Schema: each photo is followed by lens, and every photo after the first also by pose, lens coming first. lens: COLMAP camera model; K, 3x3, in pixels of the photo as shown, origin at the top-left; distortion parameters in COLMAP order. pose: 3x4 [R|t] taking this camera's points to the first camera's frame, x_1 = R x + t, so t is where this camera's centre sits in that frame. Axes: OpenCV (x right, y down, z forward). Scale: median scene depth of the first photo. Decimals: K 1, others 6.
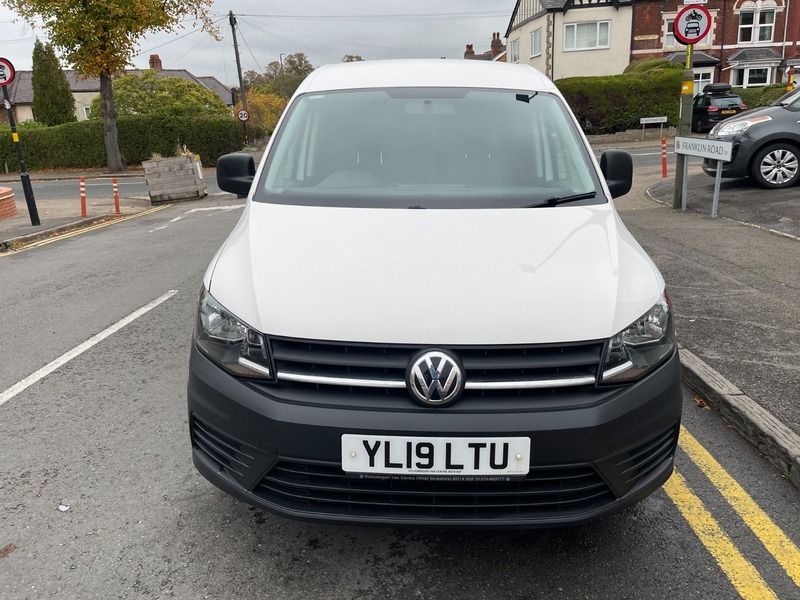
lens RADIAL K [[602.0, 0, 396.2], [0, 602.0, 294.2], [0, 0, 1]] dist [0.083179, -0.114097]
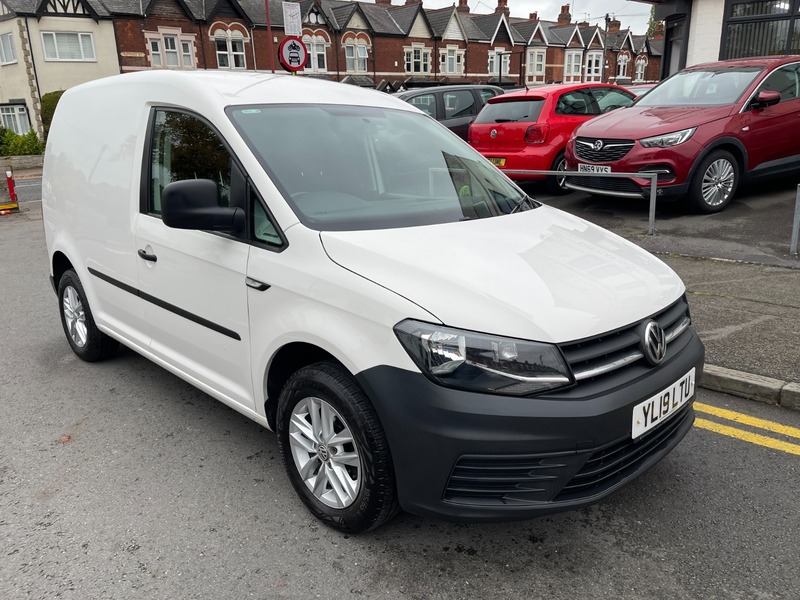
lens RADIAL K [[602.0, 0, 403.0], [0, 602.0, 300.4], [0, 0, 1]] dist [0.083179, -0.114097]
pose [[0.686732, -0.185497, 0.702844, -0.077448], [0.196810, 0.978226, 0.065878, -0.008816], [-0.699760, 0.093086, 0.708287, 0.030465]]
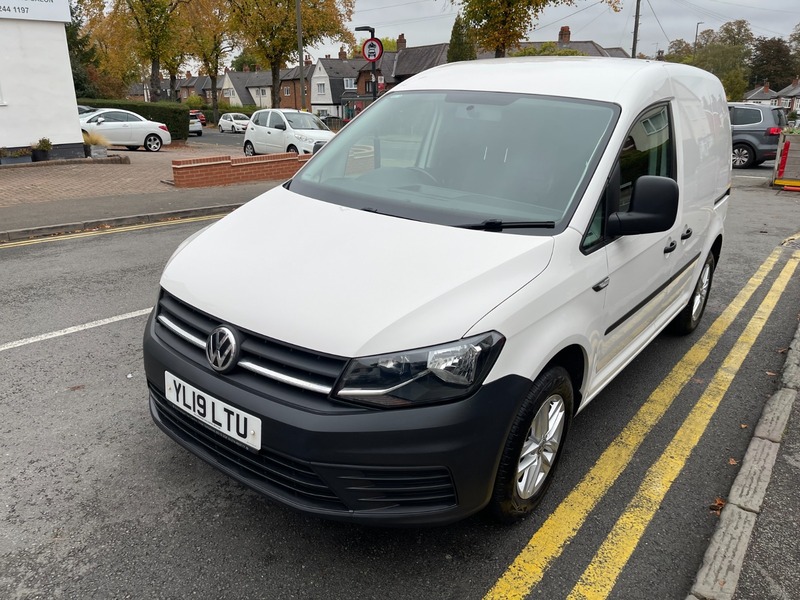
lens RADIAL K [[602.0, 0, 395.7], [0, 602.0, 302.3], [0, 0, 1]] dist [0.083179, -0.114097]
pose [[0.807422, 0.231251, -0.542765, 0.065447], [-0.201348, 0.972754, 0.114925, -0.010800], [0.554553, 0.016492, 0.831985, 0.011745]]
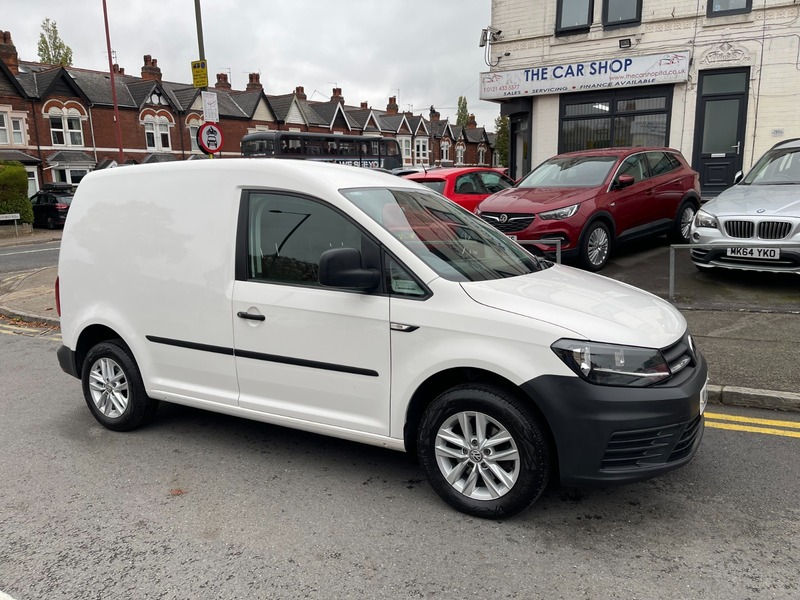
lens RADIAL K [[602.0, 0, 394.4], [0, 602.0, 295.7], [0, 0, 1]] dist [0.083179, -0.114097]
pose [[0.478220, -0.121481, 0.869798, -0.127036], [0.249599, 0.968347, -0.001986, -0.015469], [-0.842025, 0.218050, 0.493404, 0.053938]]
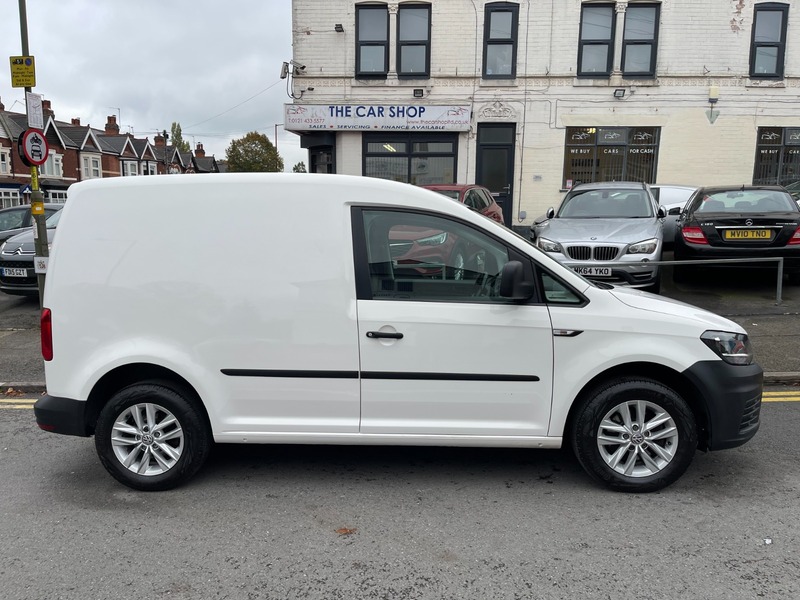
lens RADIAL K [[602.0, 0, 395.8], [0, 602.0, 297.7], [0, 0, 1]] dist [0.083179, -0.114097]
pose [[0.040279, -0.089292, 0.995191, -0.153963], [0.279533, 0.957236, 0.074573, -0.035677], [-0.959291, 0.275185, 0.063517, 0.133881]]
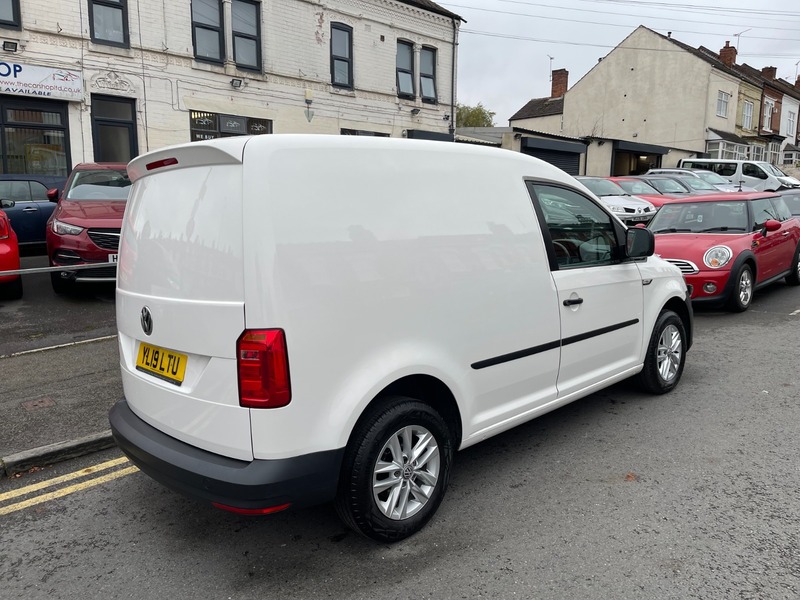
lens RADIAL K [[602.0, 0, 394.7], [0, 602.0, 298.4], [0, 0, 1]] dist [0.083179, -0.114097]
pose [[-0.701155, -0.058987, 0.710564, -0.096955], [0.238634, 0.919686, 0.311820, -0.072527], [-0.671889, 0.388199, -0.630767, 0.260294]]
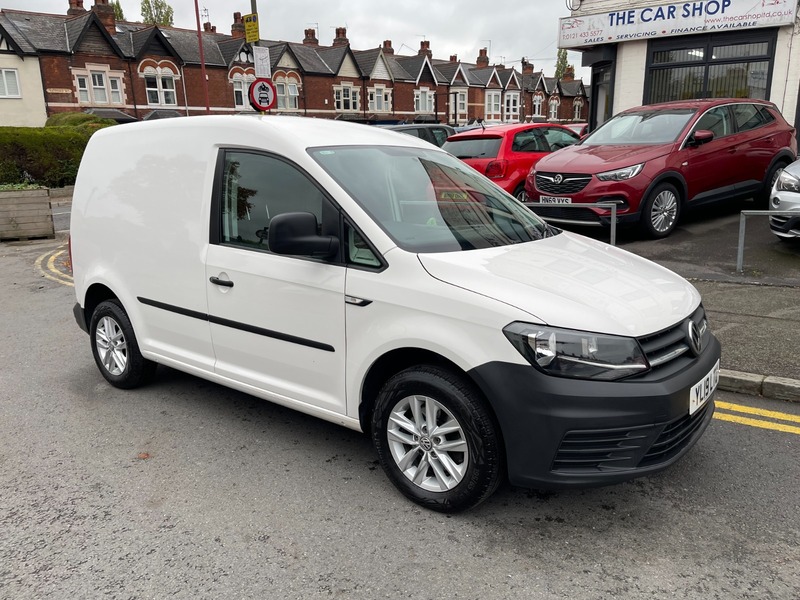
lens RADIAL K [[602.0, 0, 394.9], [0, 602.0, 298.8], [0, 0, 1]] dist [0.083179, -0.114097]
pose [[0.601739, -0.164002, 0.781673, -0.105845], [0.222253, 0.974419, 0.033349, -0.011872], [-0.767146, 0.153662, 0.622796, 0.039722]]
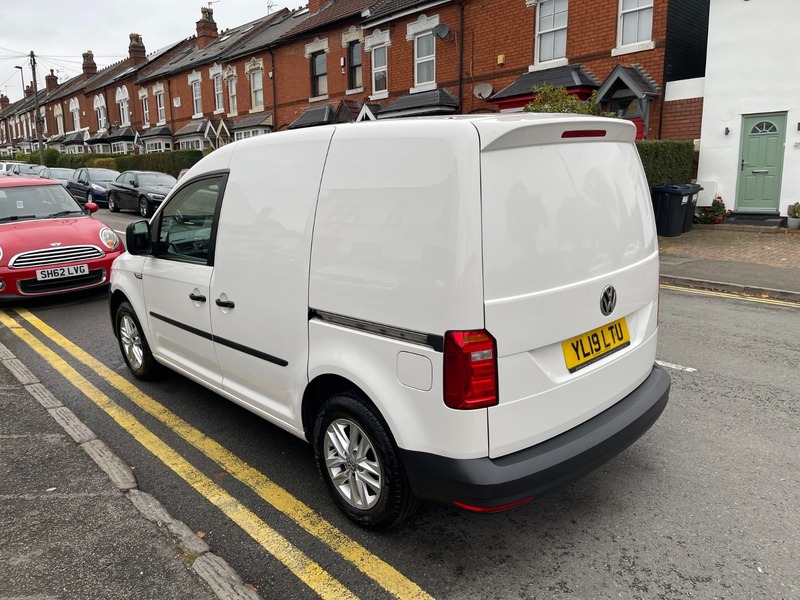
lens RADIAL K [[602.0, 0, 399.8], [0, 602.0, 299.4], [0, 0, 1]] dist [0.083179, -0.114097]
pose [[-0.713779, 0.193037, -0.673243, 0.101674], [-0.149085, 0.897358, 0.415358, -0.083020], [0.684319, 0.396844, -0.611737, 0.261765]]
